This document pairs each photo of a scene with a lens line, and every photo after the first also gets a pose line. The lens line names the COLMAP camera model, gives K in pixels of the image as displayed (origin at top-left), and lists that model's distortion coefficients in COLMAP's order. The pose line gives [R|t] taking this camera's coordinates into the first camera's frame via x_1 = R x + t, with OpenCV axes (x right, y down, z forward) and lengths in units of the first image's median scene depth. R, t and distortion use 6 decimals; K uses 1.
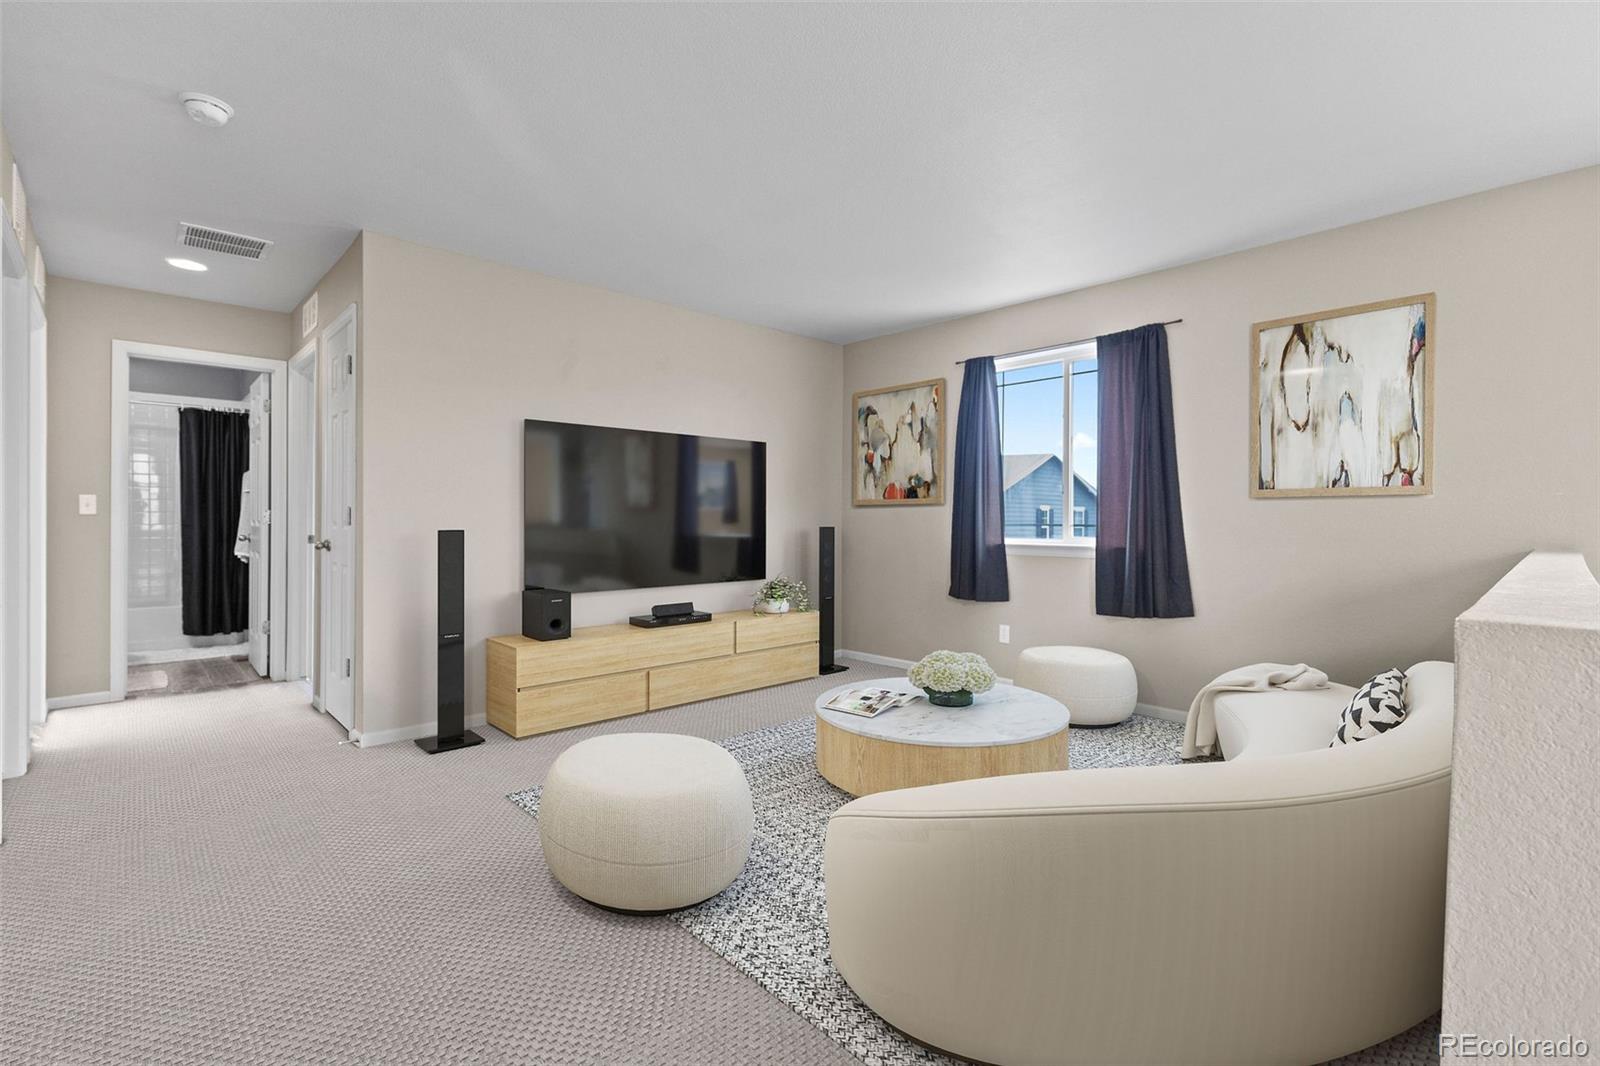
lens RADIAL K [[726.1, 0, 797.3], [0, 726.1, 521.4], [0, 0, 1]] dist [-0.000046, 0.000046]
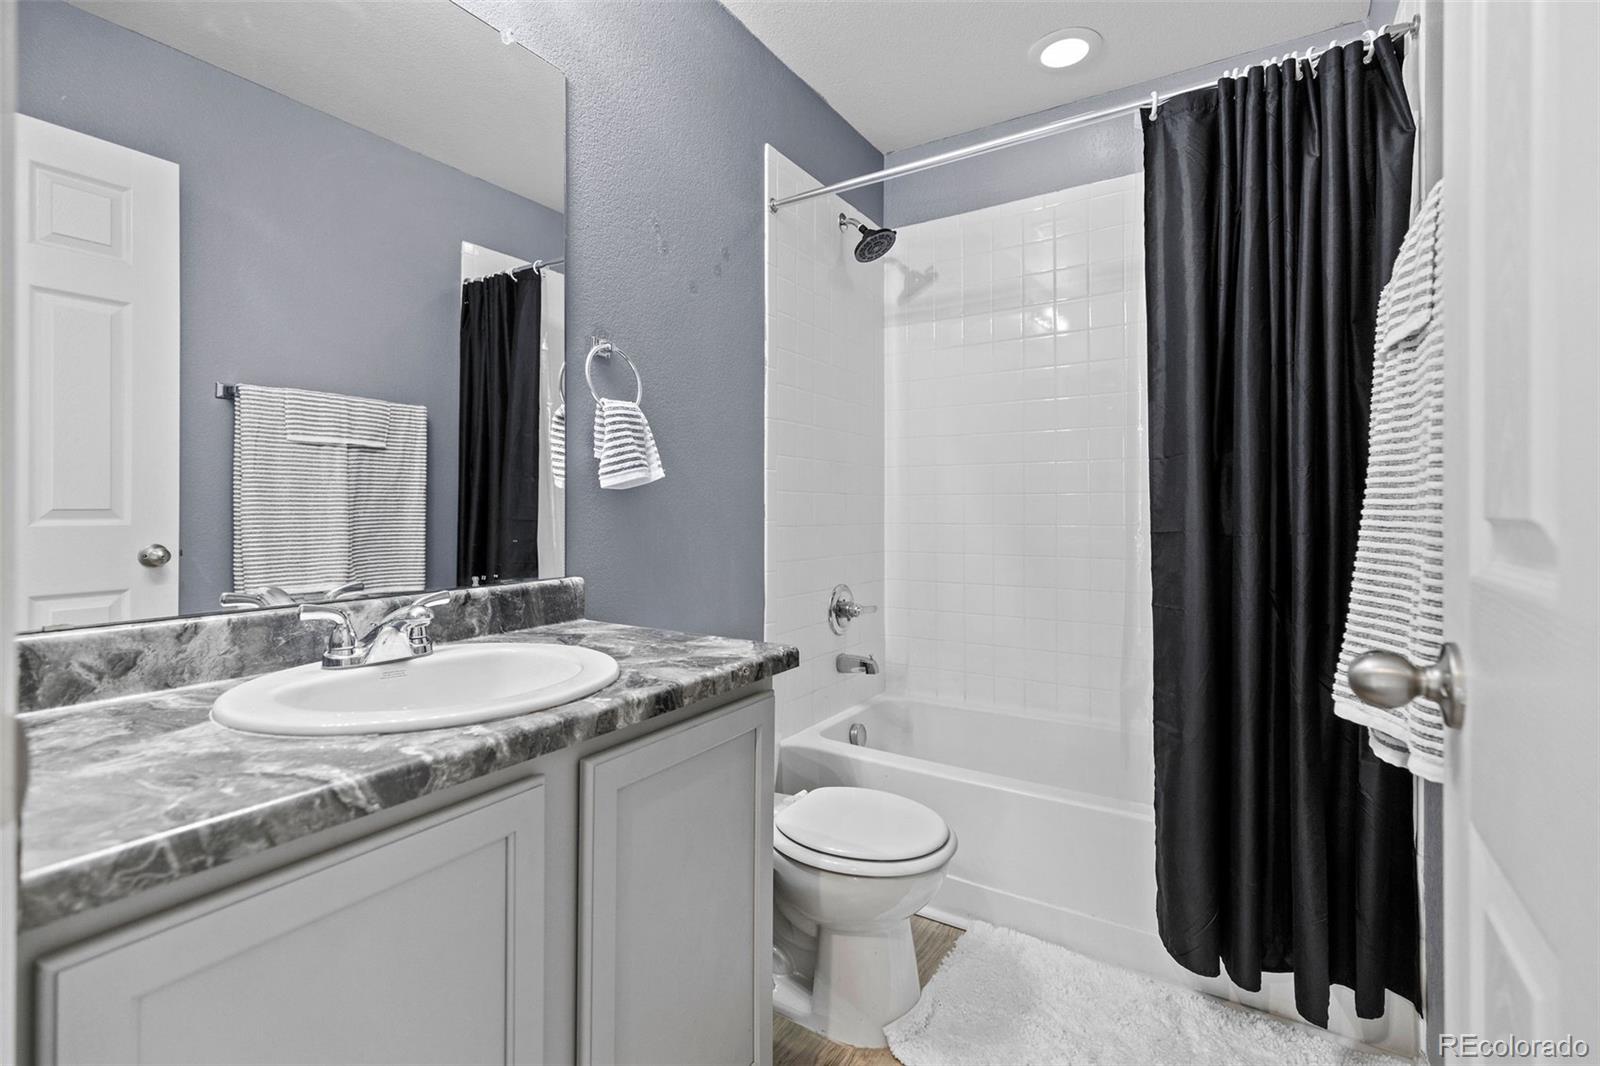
lens RADIAL K [[726.1, 0, 797.3], [0, 726.1, 521.4], [0, 0, 1]] dist [-0.000046, 0.000046]
pose [[0.247834, 0.009807, -0.968753, -0.613907], [0.000011, 0.999949, 0.010125, -0.003467], [0.968803, -0.002520, 0.247821, 0.801581]]
